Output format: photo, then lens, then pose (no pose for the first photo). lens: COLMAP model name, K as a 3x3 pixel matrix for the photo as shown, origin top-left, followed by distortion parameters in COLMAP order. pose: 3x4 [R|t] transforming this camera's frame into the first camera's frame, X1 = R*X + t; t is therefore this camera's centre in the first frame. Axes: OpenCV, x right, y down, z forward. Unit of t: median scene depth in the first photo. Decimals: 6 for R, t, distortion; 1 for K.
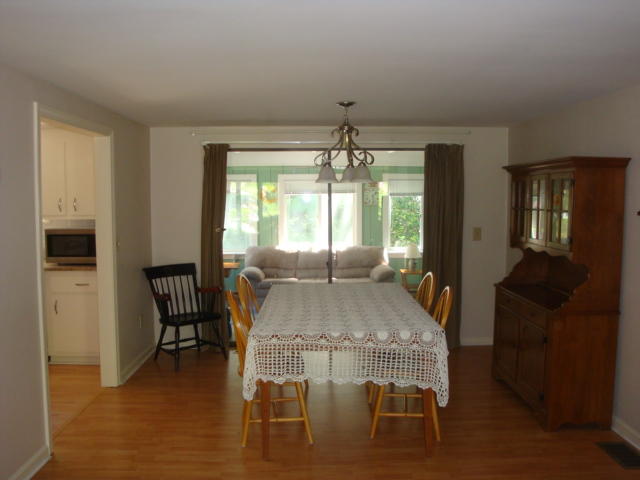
lens RADIAL K [[606.4, 0, 334.1], [0, 606.4, 241.0], [0, 0, 1]] dist [-0.119513, 0.165766]
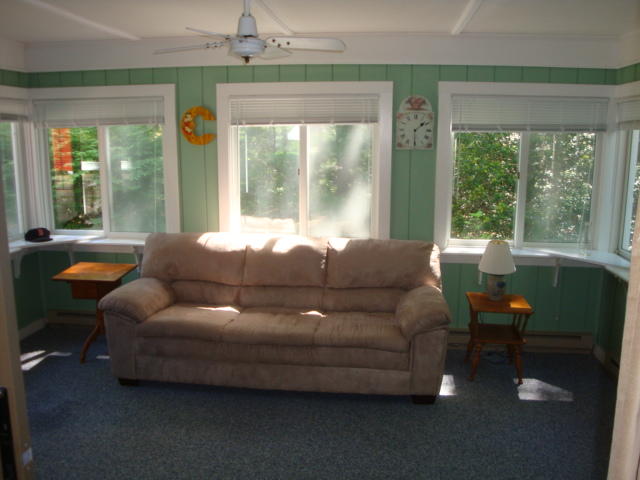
lens RADIAL K [[606.4, 0, 334.1], [0, 606.4, 241.0], [0, 0, 1]] dist [-0.119513, 0.165766]
pose [[0.991784, 0.030930, -0.124126, 0.064725], [-0.017937, 0.994368, 0.104455, -0.038137], [0.126658, -0.101370, 0.986753, 0.545806]]
